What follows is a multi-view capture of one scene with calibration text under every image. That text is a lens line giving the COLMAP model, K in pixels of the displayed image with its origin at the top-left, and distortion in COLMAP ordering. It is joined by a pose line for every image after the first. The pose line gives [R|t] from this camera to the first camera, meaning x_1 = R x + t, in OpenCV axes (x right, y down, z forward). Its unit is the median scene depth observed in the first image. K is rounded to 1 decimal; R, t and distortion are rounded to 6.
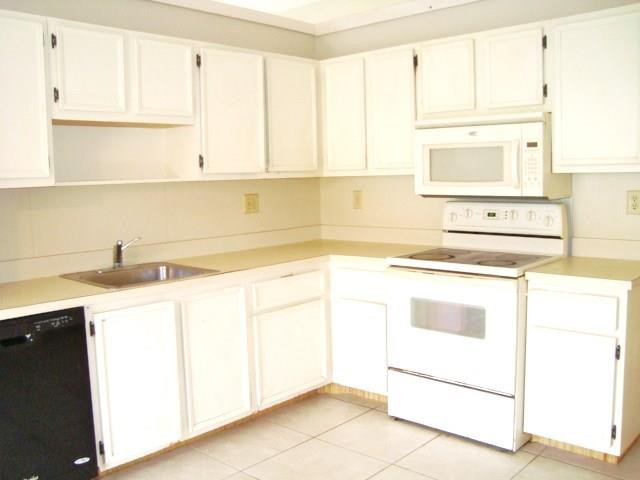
lens RADIAL K [[632.3, 0, 309.0], [0, 632.3, 236.8], [0, 0, 1]] dist [-0.228476, 0.256102]
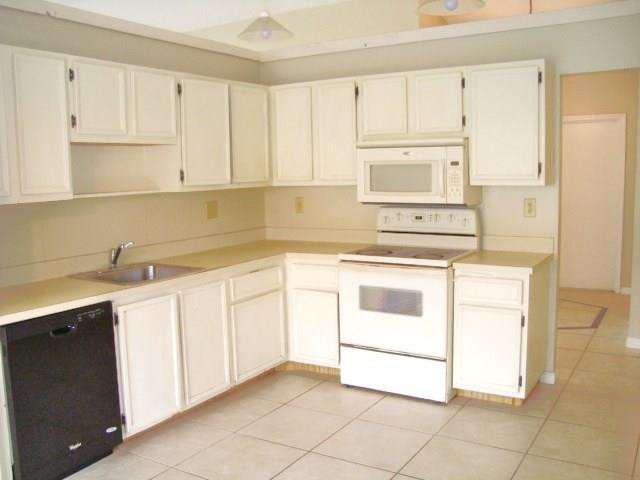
lens RADIAL K [[623.3, 0, 317.3], [0, 623.3, 241.3], [0, 0, 1]] dist [-0.216565, 0.247826]
pose [[0.981446, -0.018803, 0.190814, -0.151066], [0.016780, 0.999785, 0.012210, -0.007669], [-0.191003, -0.008782, 0.981550, -0.187003]]
